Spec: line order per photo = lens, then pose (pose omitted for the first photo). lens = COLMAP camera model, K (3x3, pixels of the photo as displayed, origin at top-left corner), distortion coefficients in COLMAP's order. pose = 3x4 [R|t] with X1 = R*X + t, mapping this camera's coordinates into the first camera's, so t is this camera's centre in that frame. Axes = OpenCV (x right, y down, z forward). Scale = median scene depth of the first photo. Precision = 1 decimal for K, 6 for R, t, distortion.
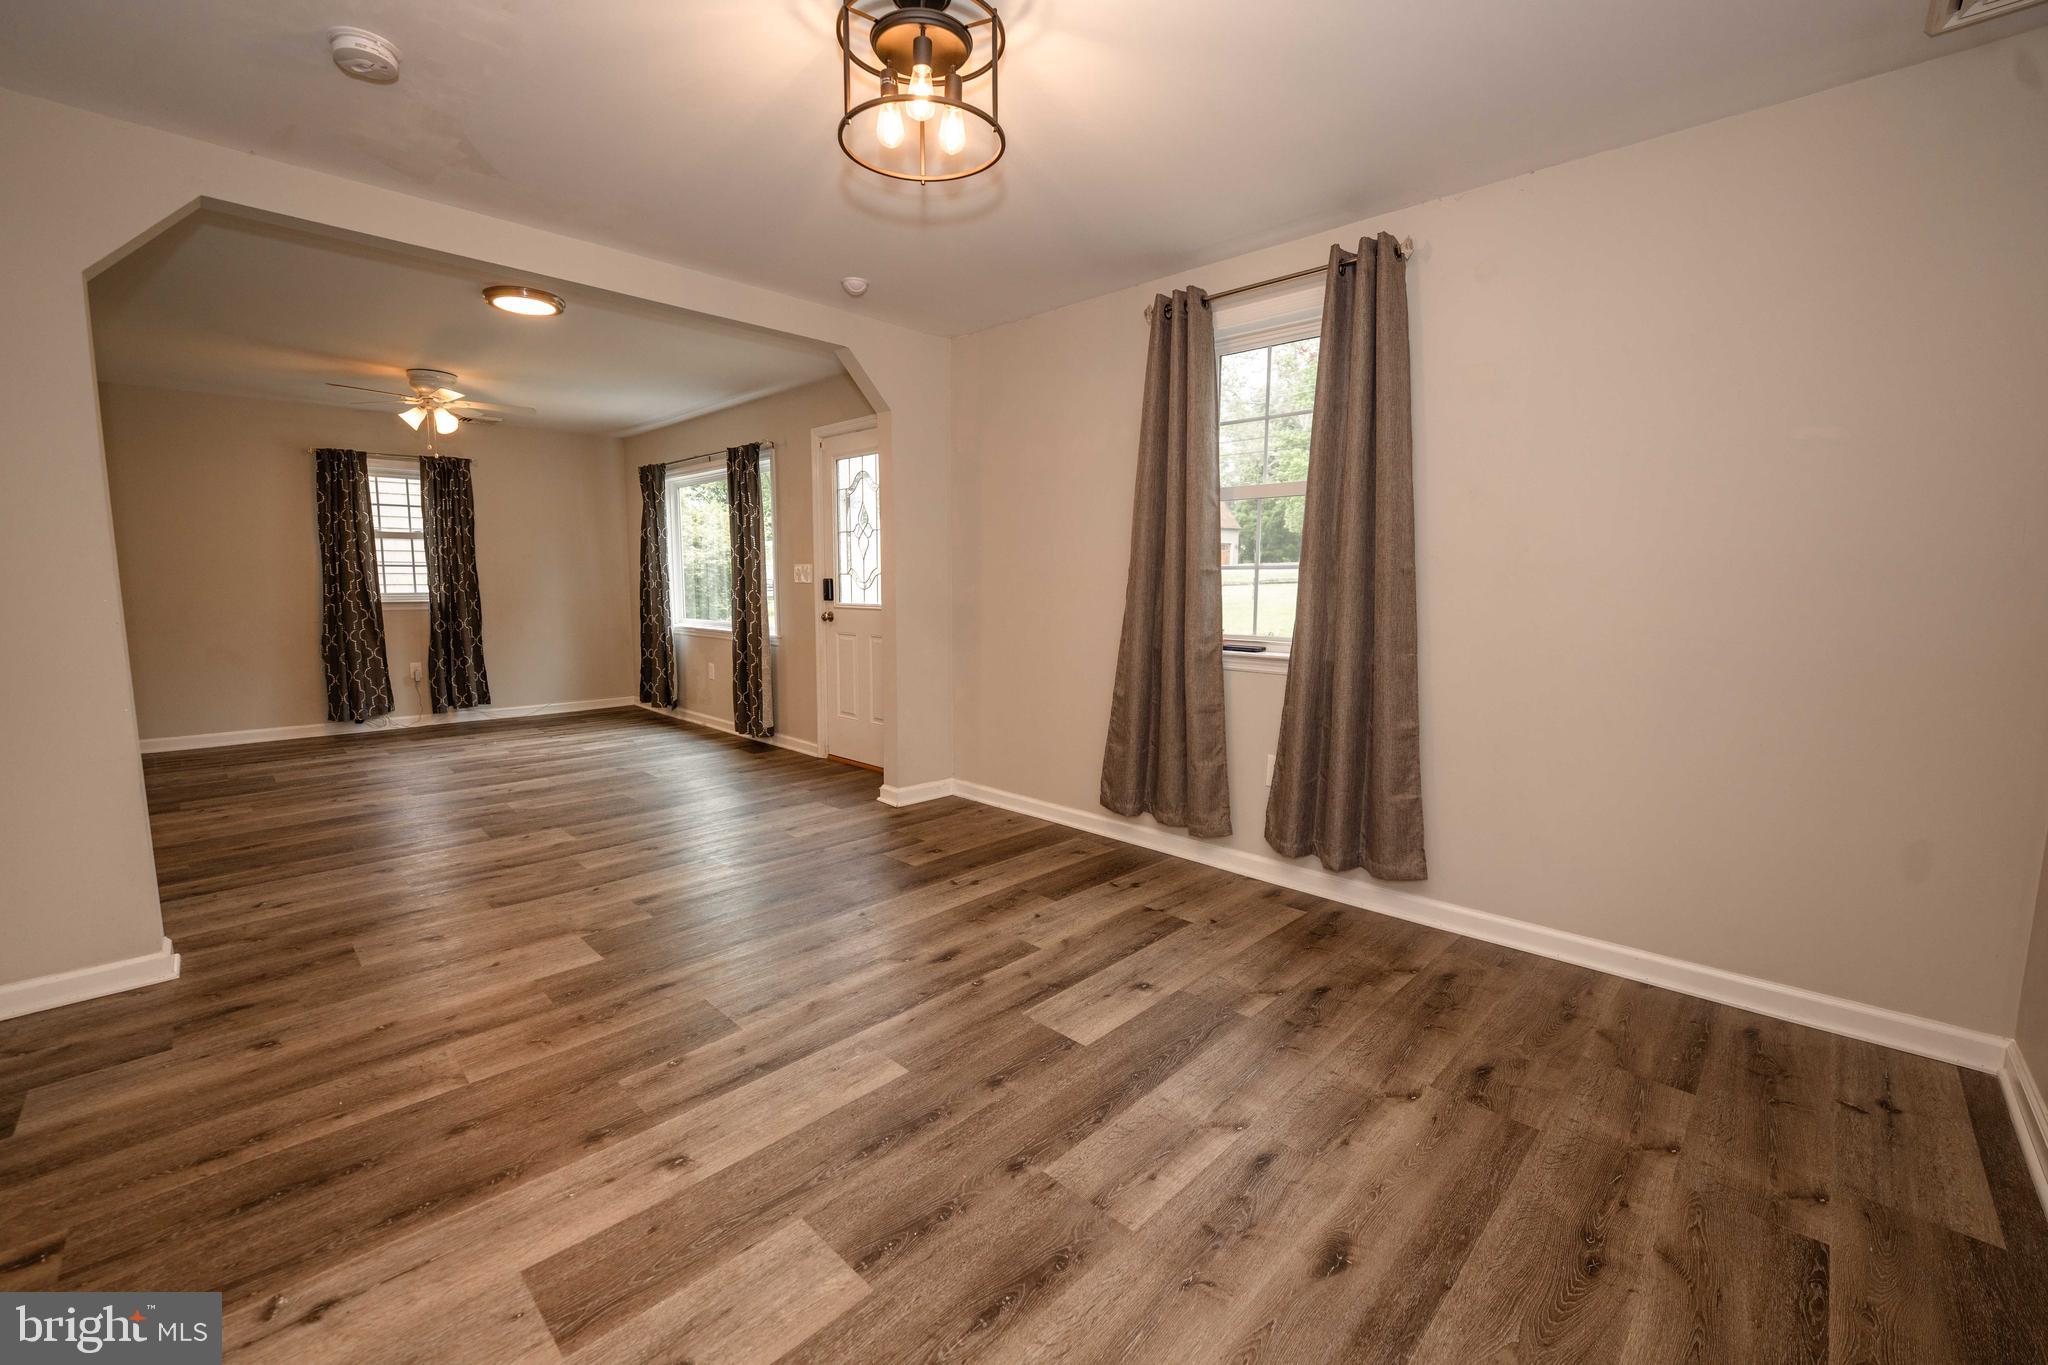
lens RADIAL K [[834.3, 0, 1003.1], [0, 834.3, 681.8], [0, 0, 1]] dist [-0.027549, 0.000373]
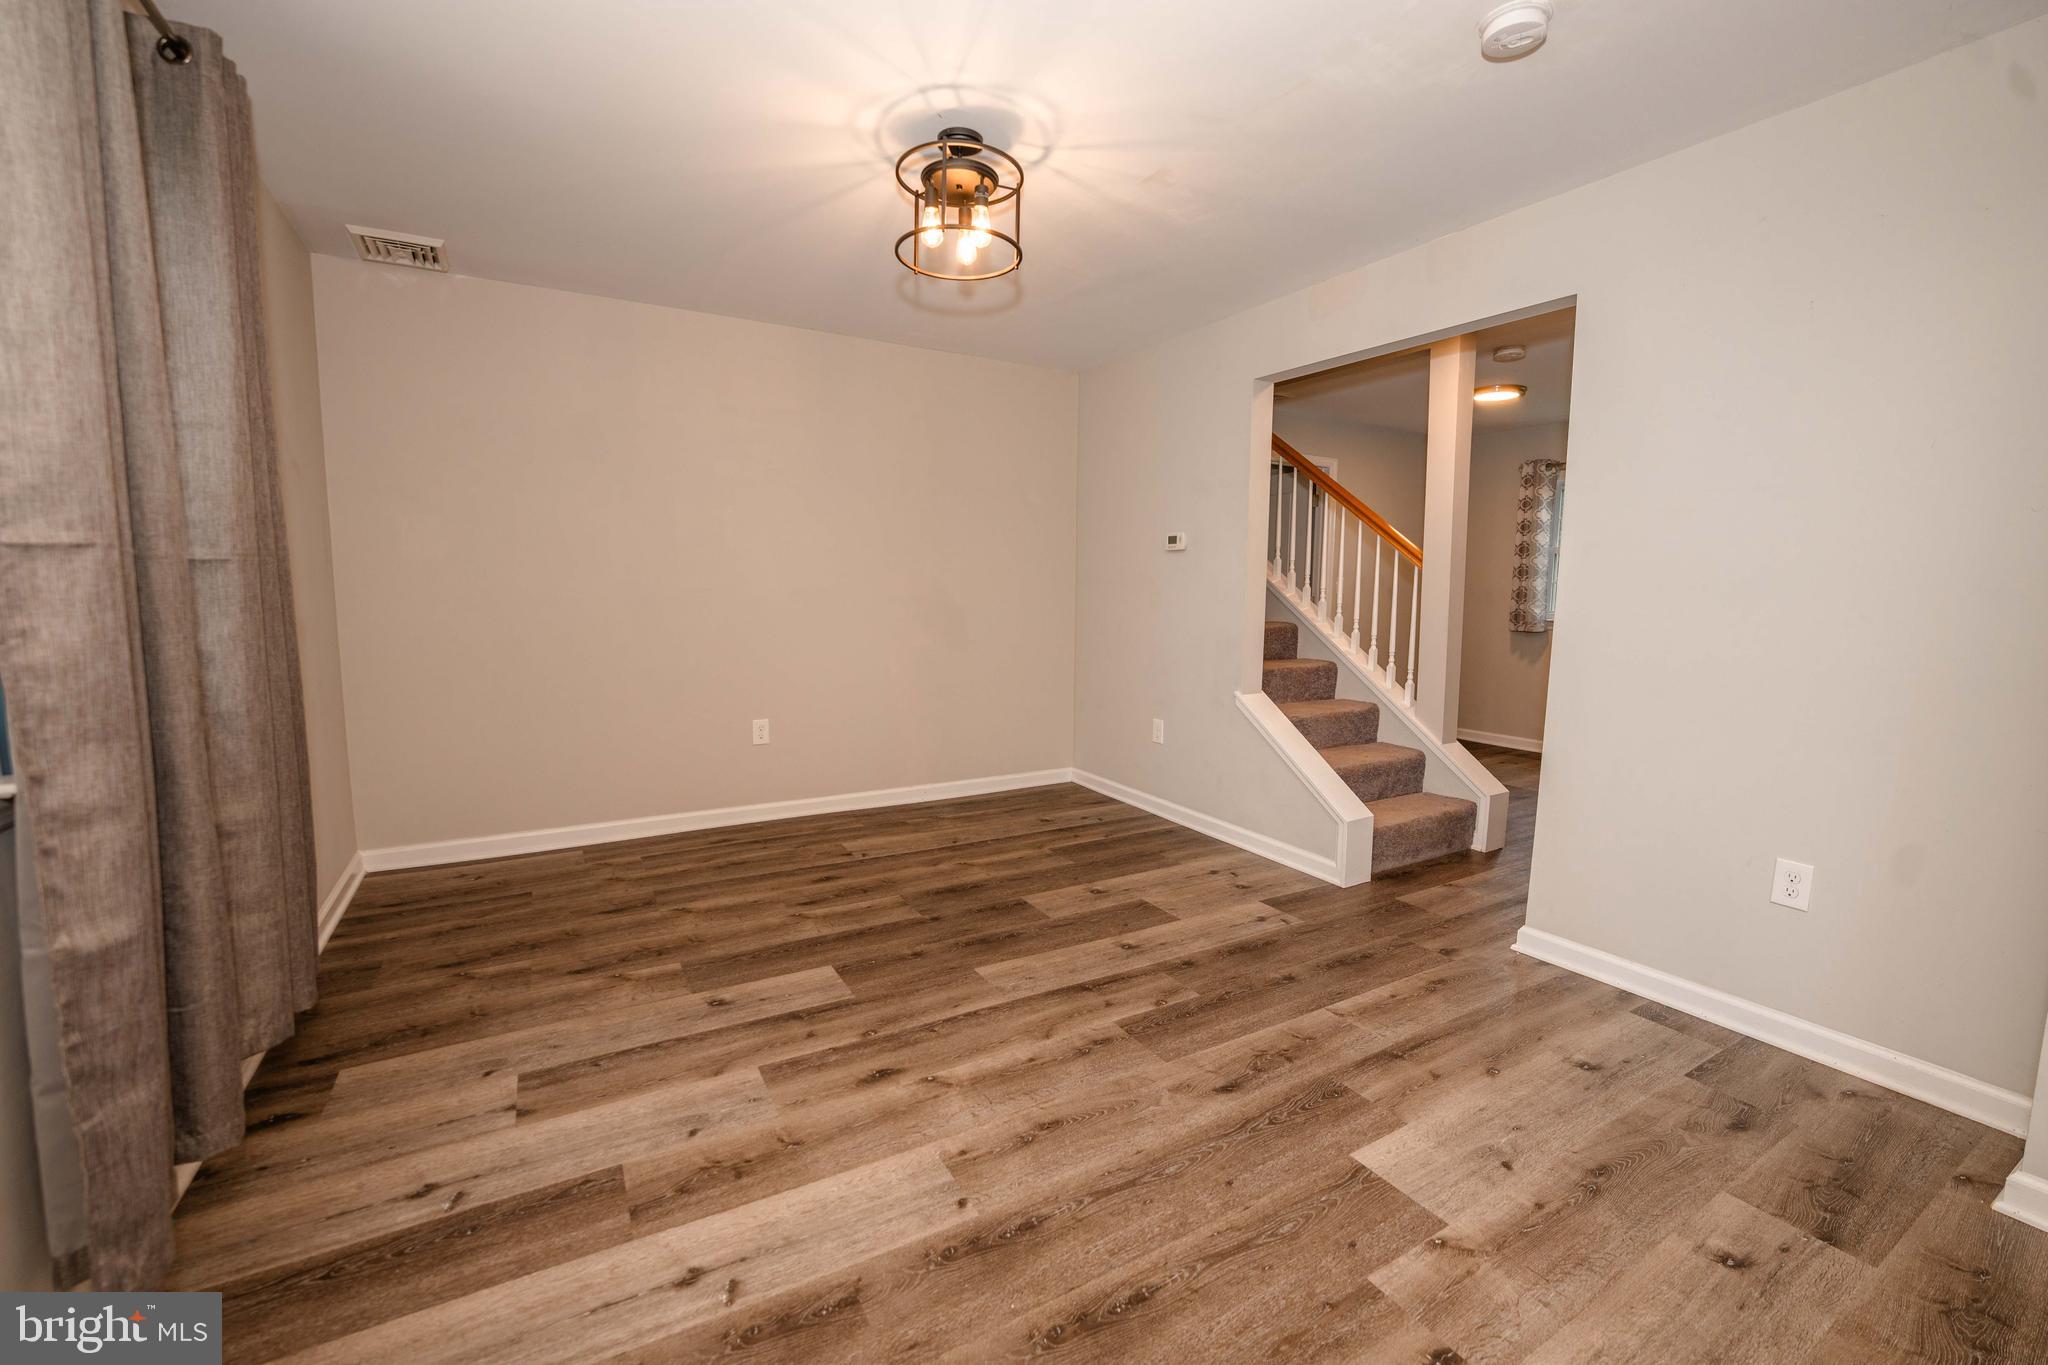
lens RADIAL K [[816.8, 0, 1002.0], [0, 816.8, 679.0], [0, 0, 1]] dist [-0.024779, 0.000147]
pose [[-0.964293, -0.043345, 0.261265, -0.261423], [0.016808, 0.974511, 0.223711, -0.143706], [-0.264303, 0.220114, -0.938986, 1.161399]]
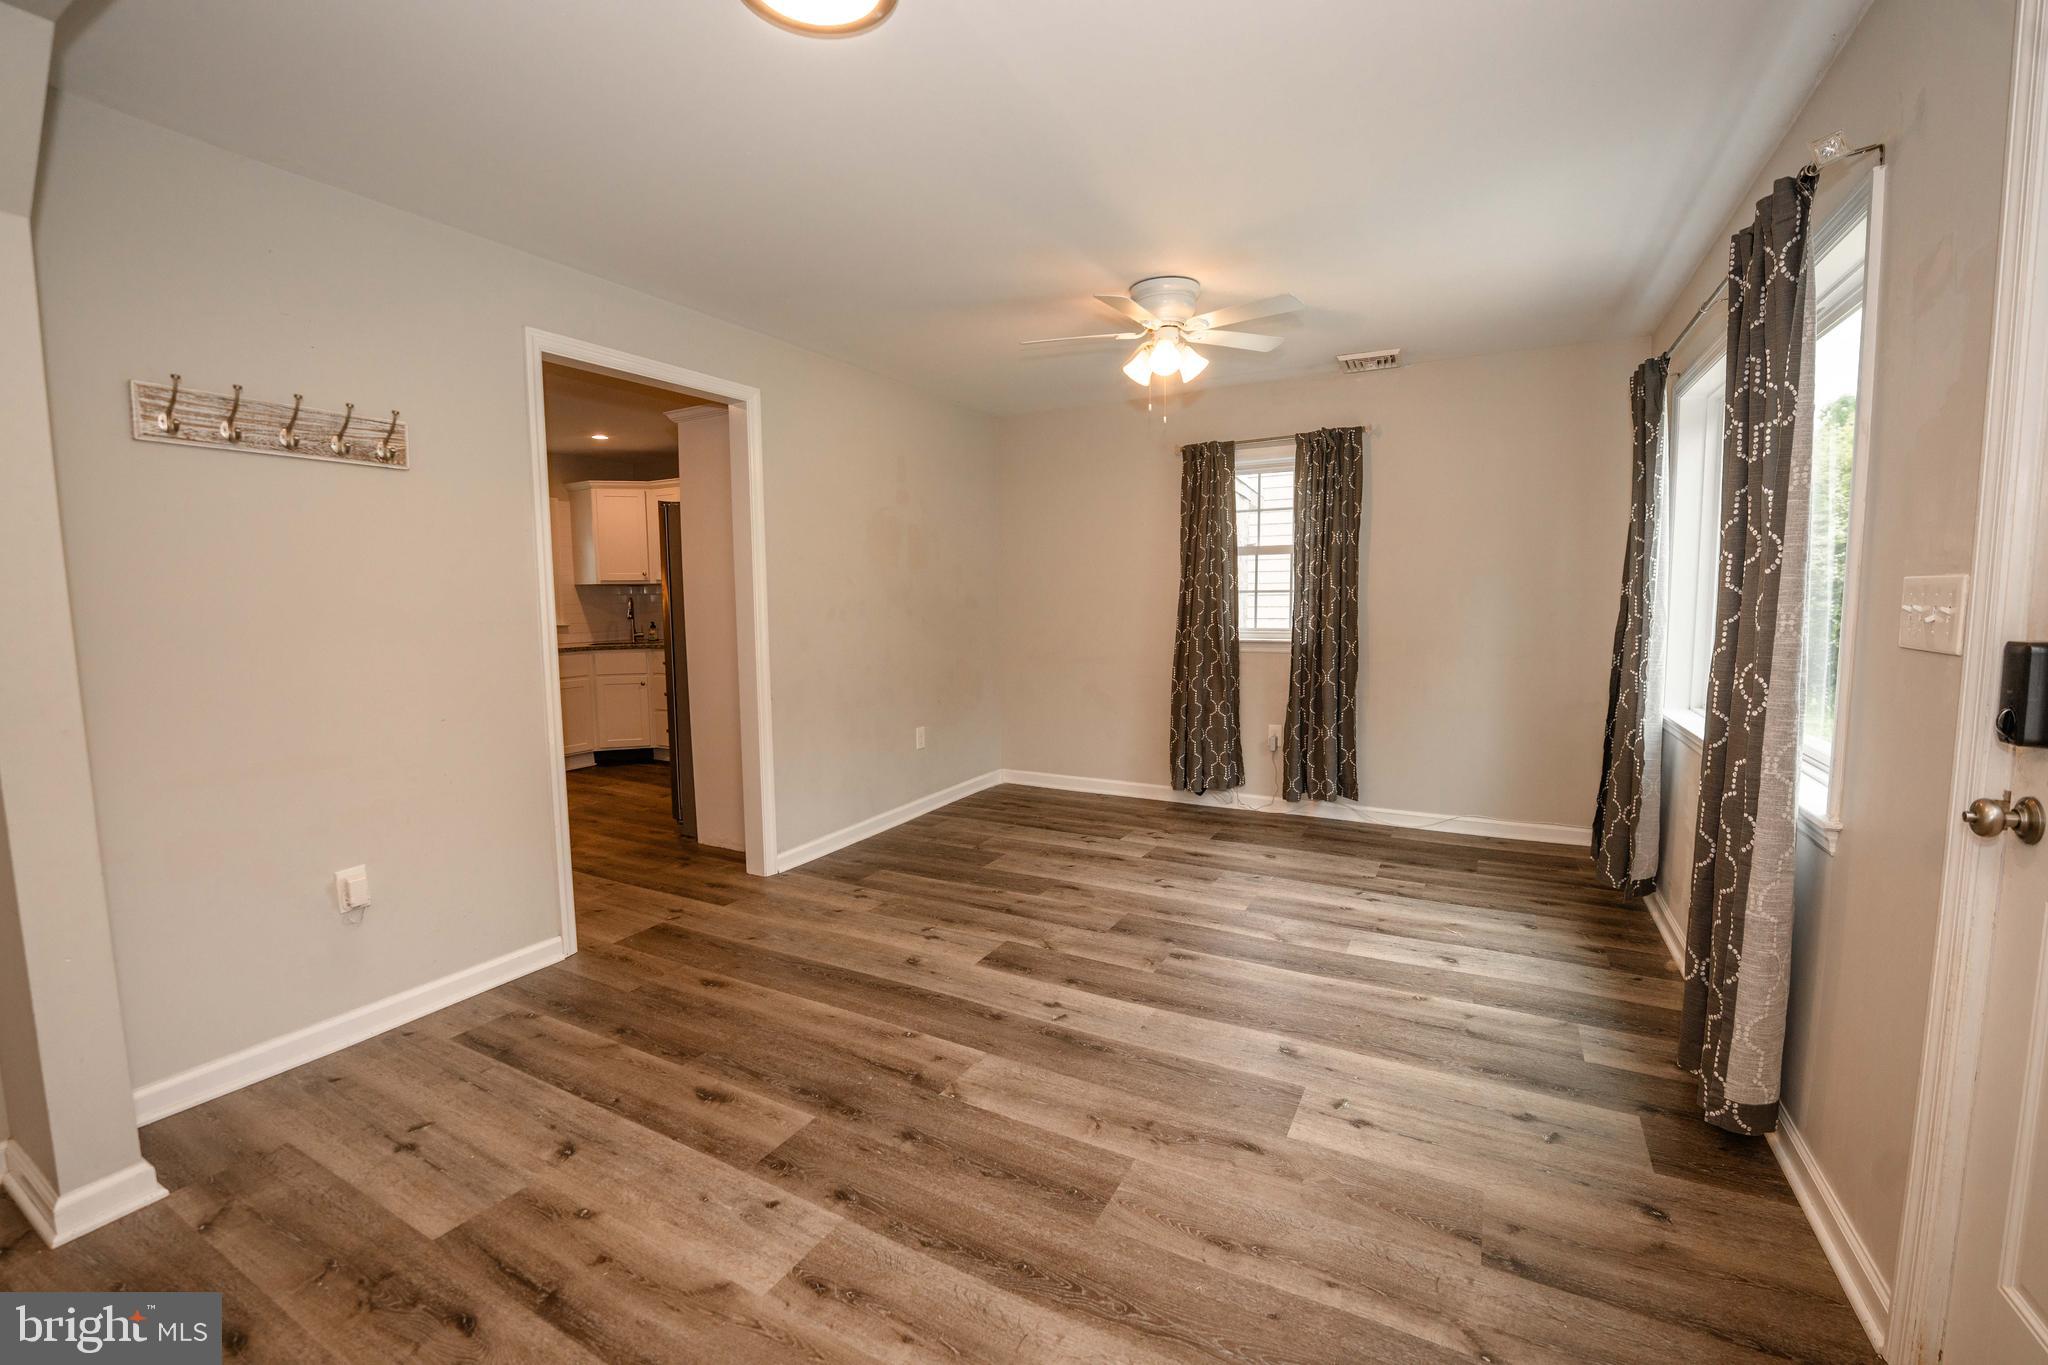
lens RADIAL K [[845.2, 0, 1033.4], [0, 845.2, 683.7], [0, 0, 1]] dist [-0.026638, 0.000205]
pose [[0.288740, 0.088270, -0.953330, -0.129422], [-0.102303, 0.992884, 0.060947, -0.149388], [0.951926, 0.079930, 0.295716, 1.039390]]
